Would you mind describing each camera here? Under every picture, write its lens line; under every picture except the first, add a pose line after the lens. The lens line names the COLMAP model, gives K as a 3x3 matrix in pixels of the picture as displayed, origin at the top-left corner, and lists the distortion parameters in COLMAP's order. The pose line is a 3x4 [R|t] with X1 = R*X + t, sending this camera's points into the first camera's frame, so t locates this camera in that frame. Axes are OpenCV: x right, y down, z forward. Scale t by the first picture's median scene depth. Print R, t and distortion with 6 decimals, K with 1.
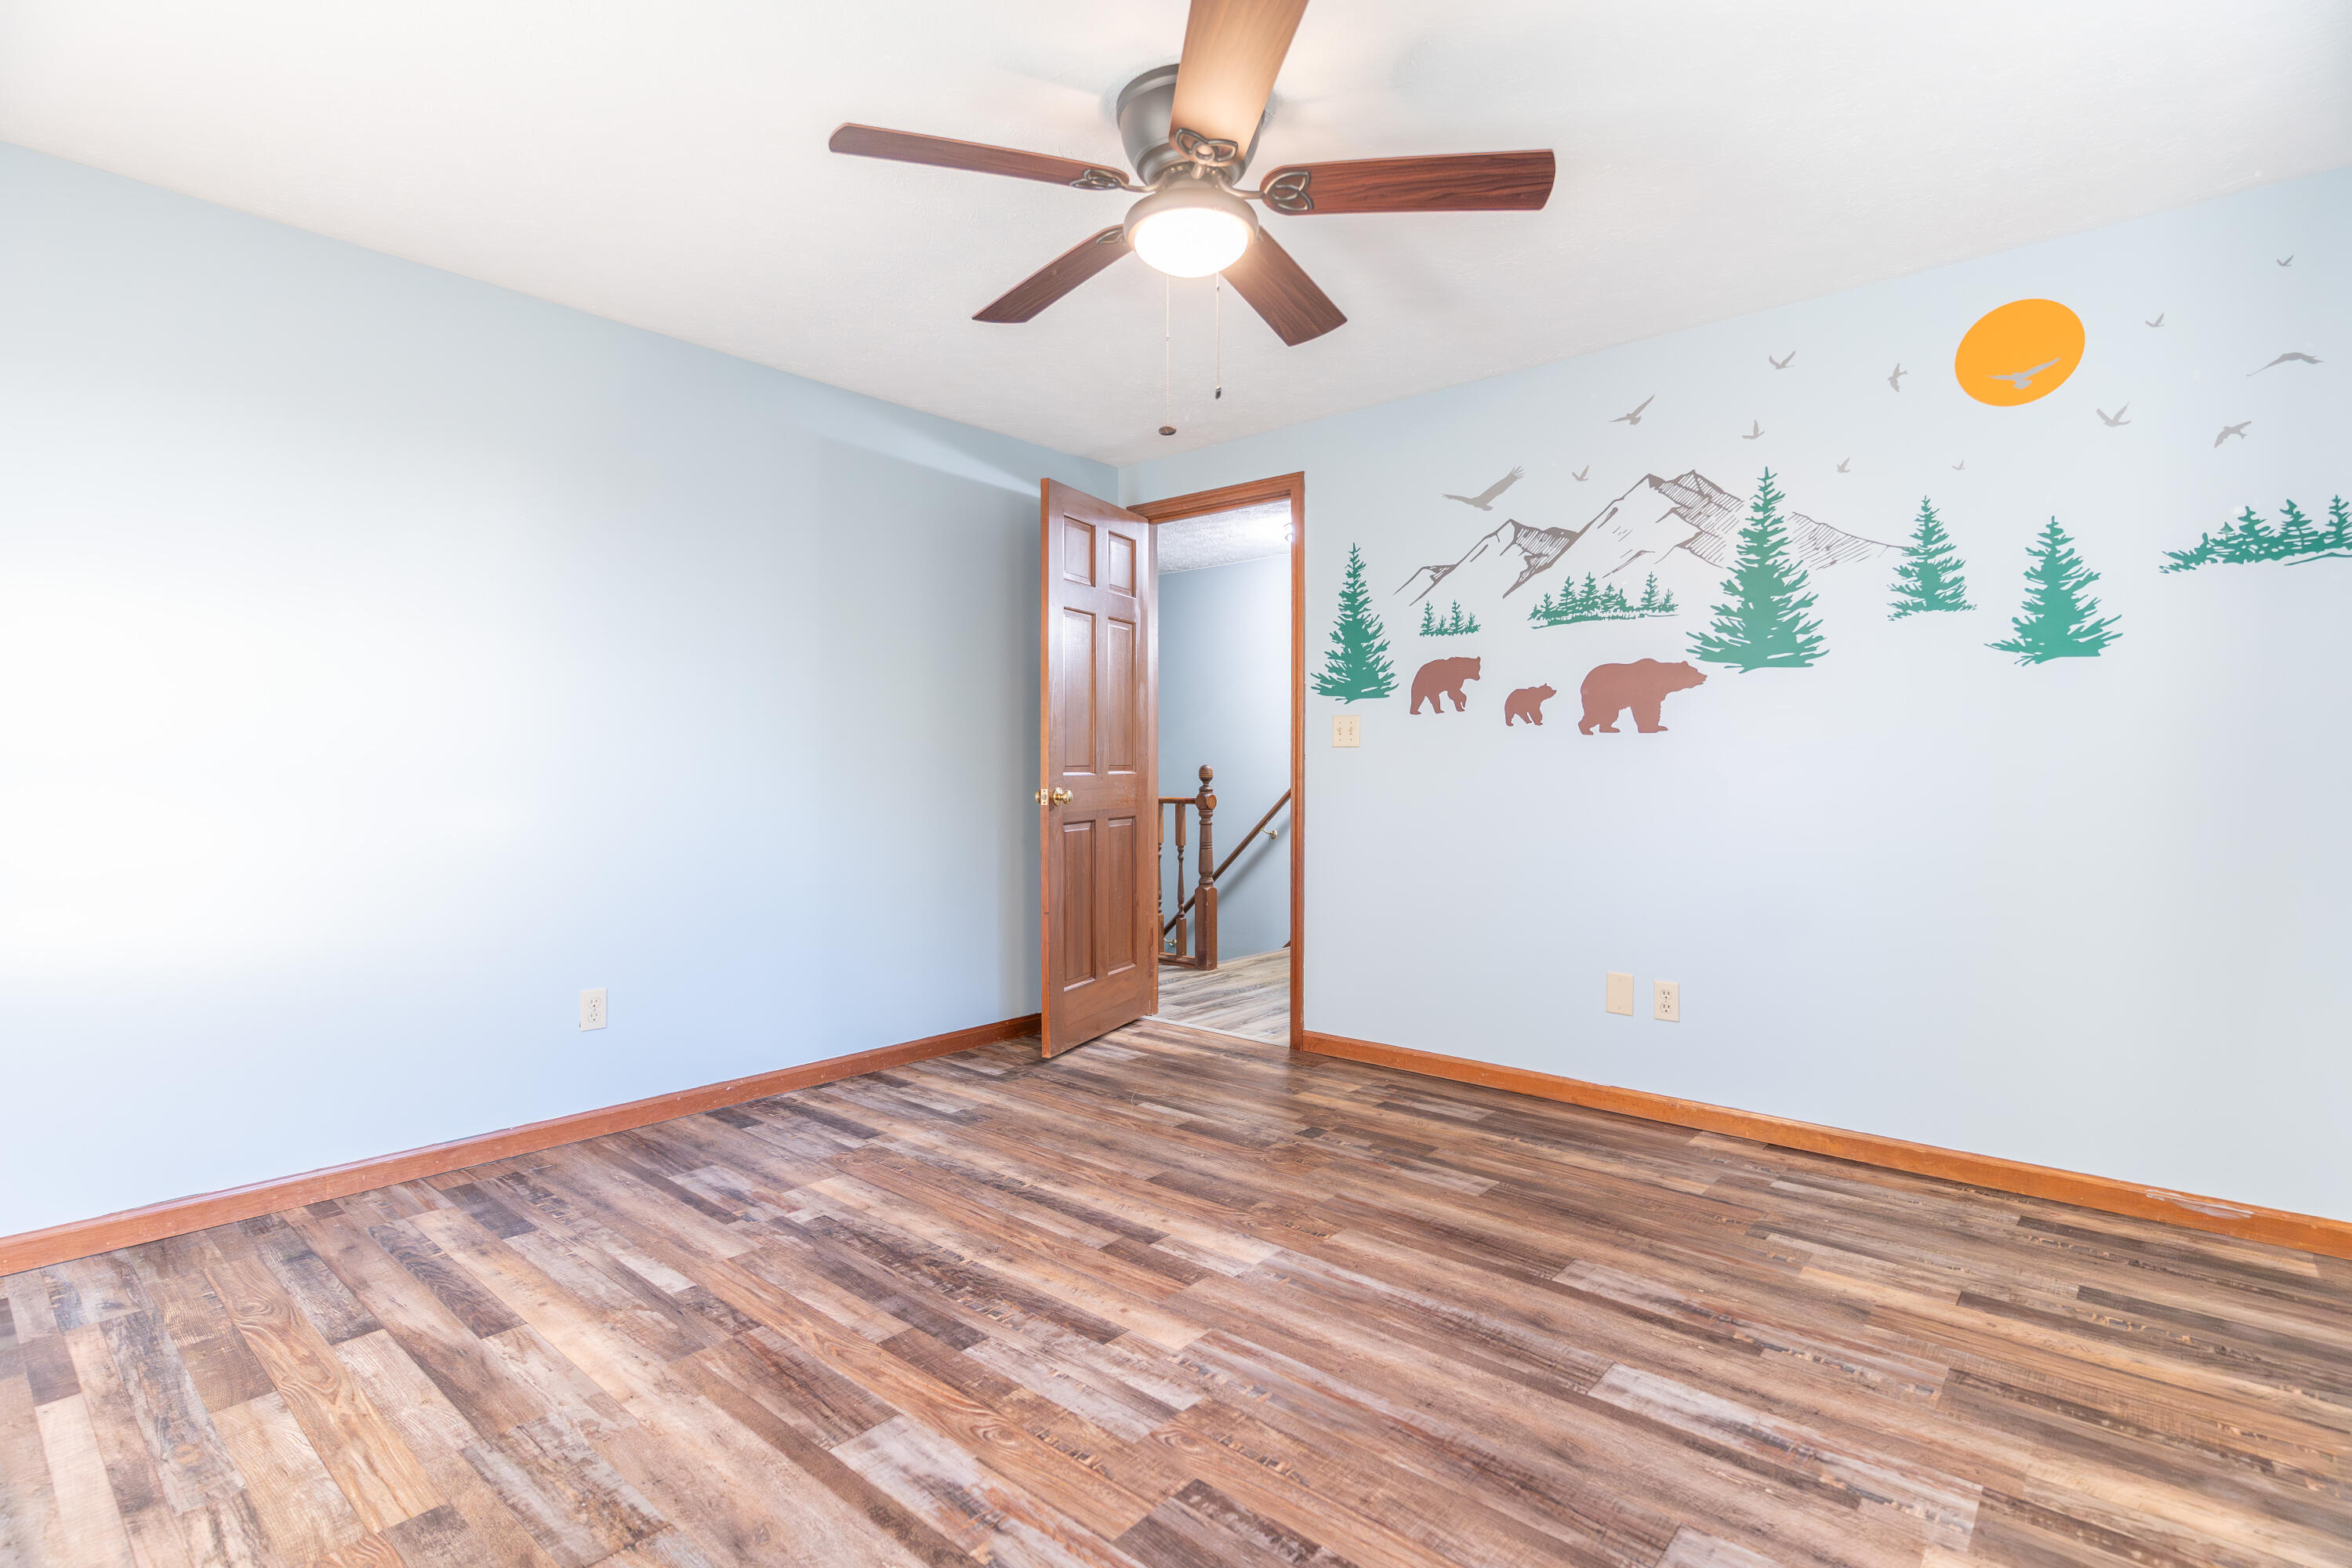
lens RADIAL K [[1138.0, 0, 1172.5], [0, 1138.0, 778.4], [0, 0, 1]] dist [0.003616, 0.000210]
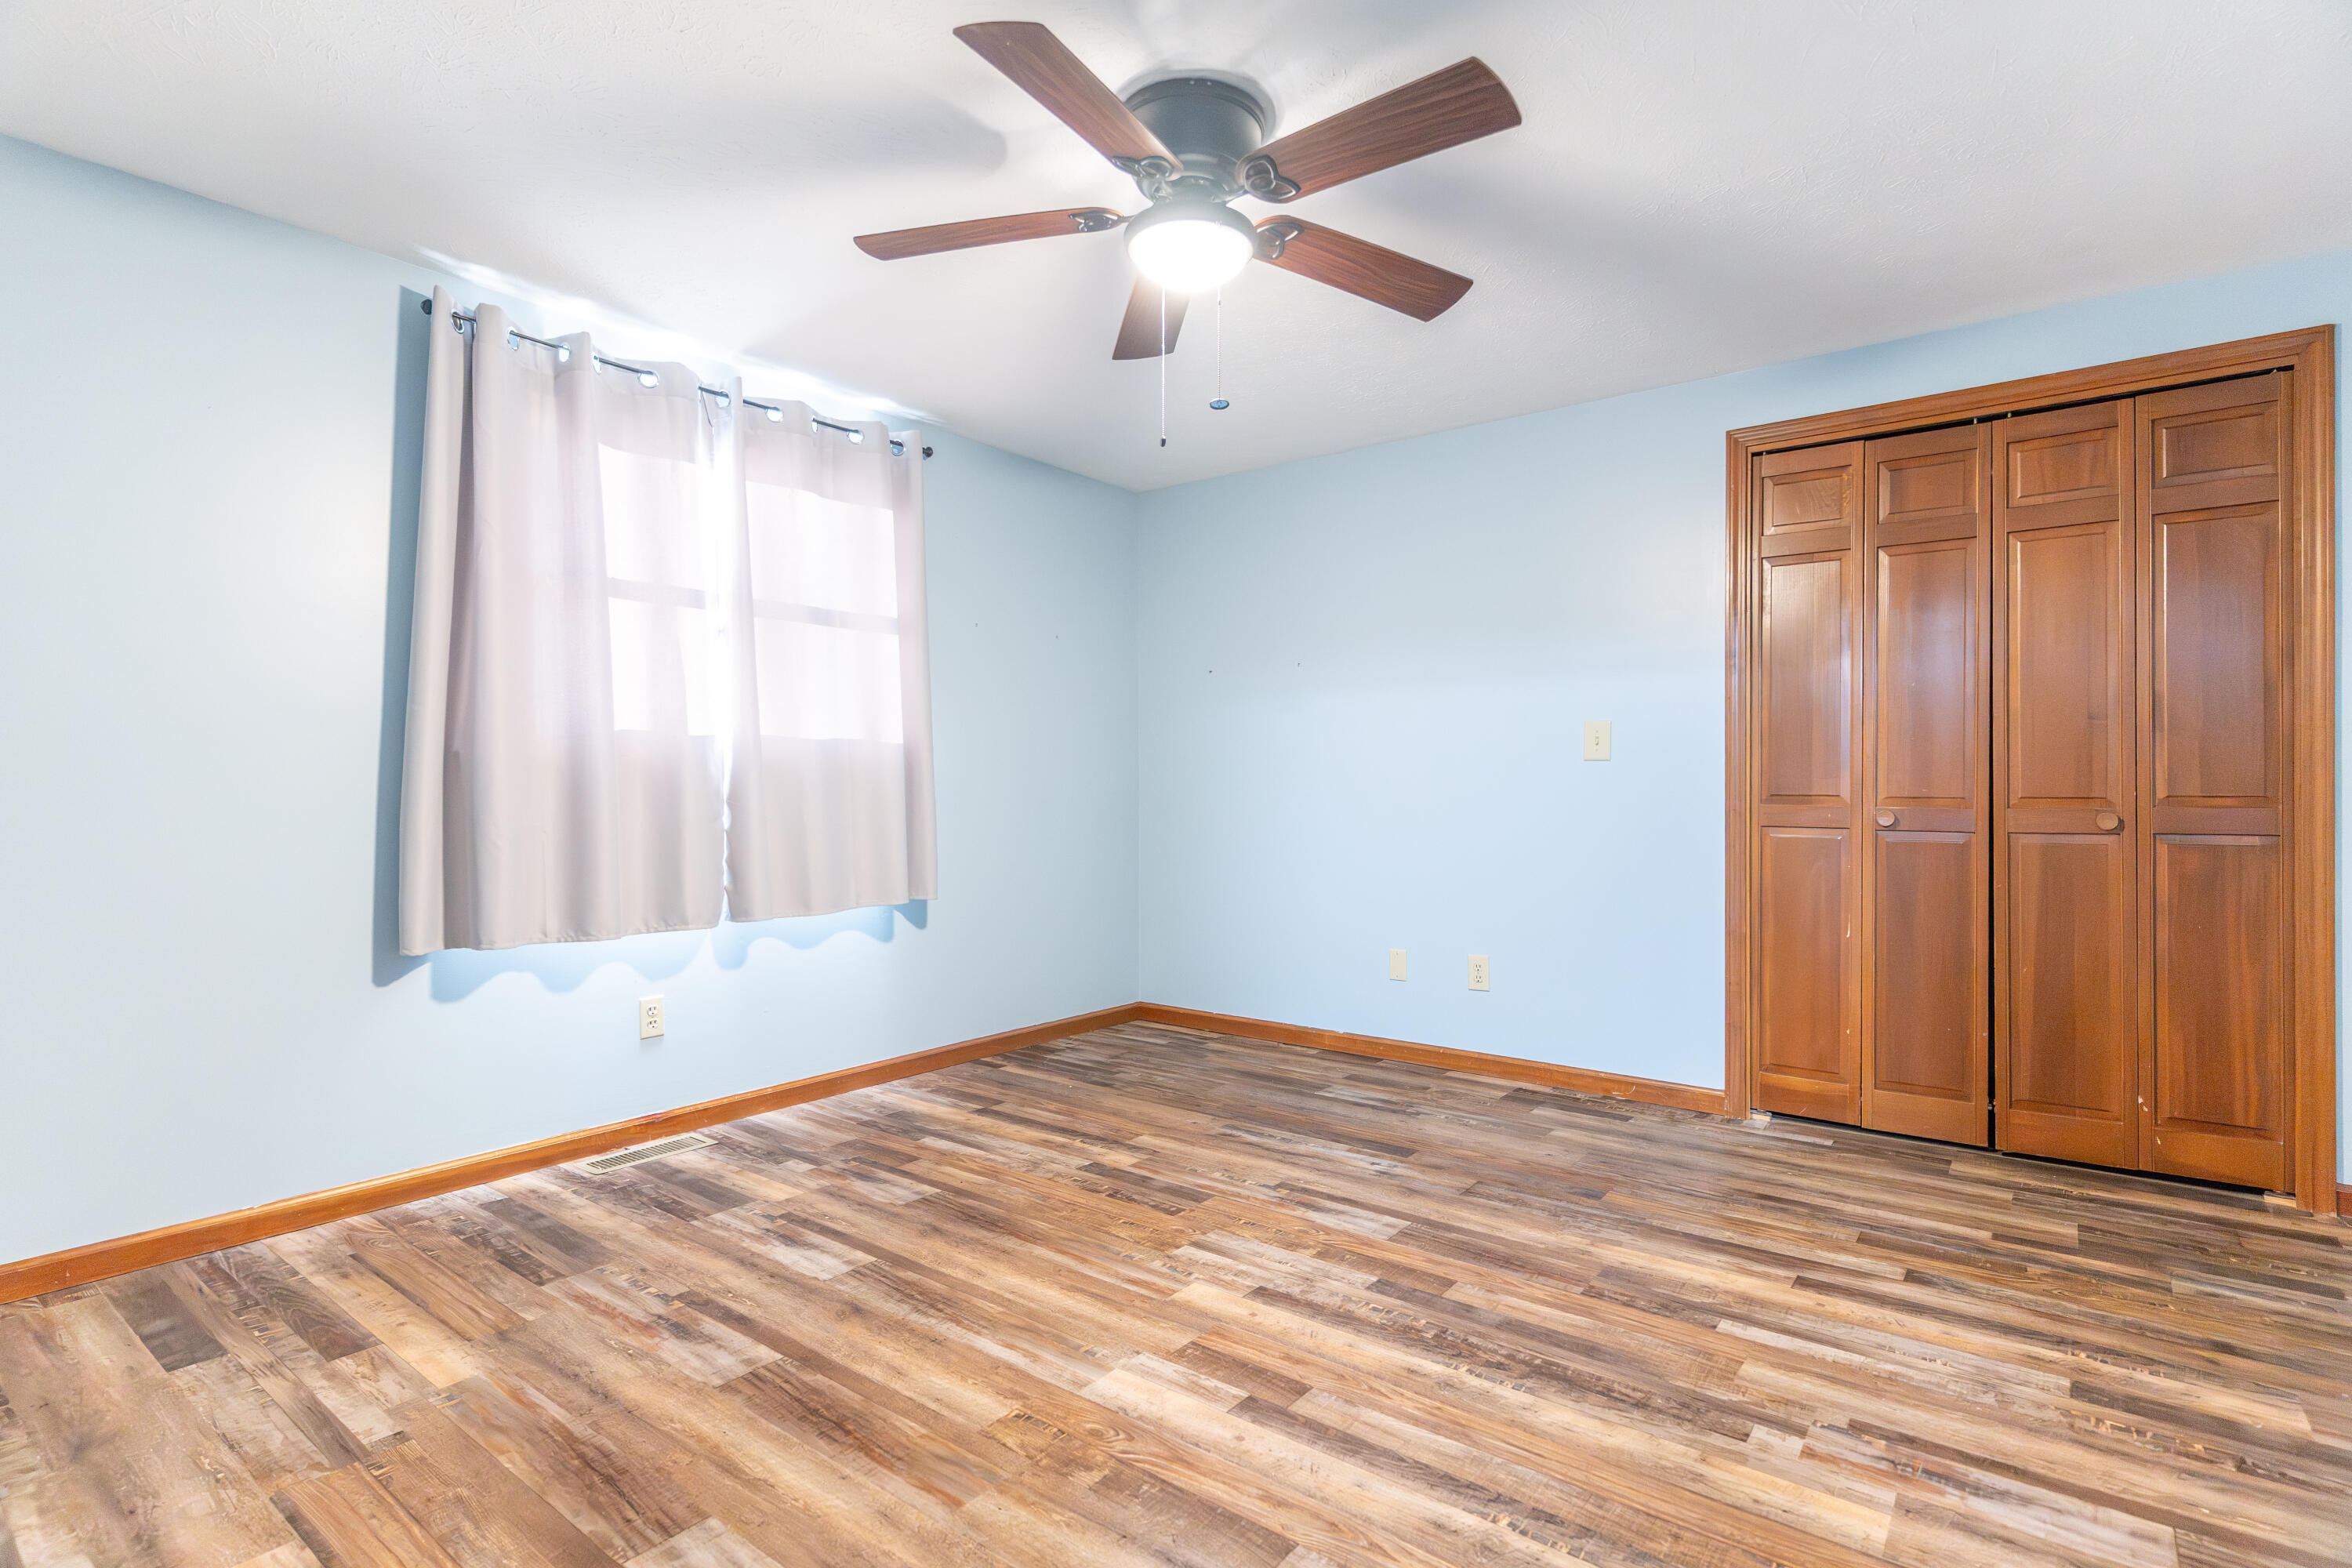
lens RADIAL K [[1138.0, 0, 1177.7], [0, 1138.0, 784.5], [0, 0, 1]] dist [0.003616, 0.000210]
pose [[-0.998317, -0.002747, -0.057931, 0.084002], [-0.002996, 0.999987, 0.004202, -0.008676], [0.057918, 0.004369, -0.998312, 1.988112]]
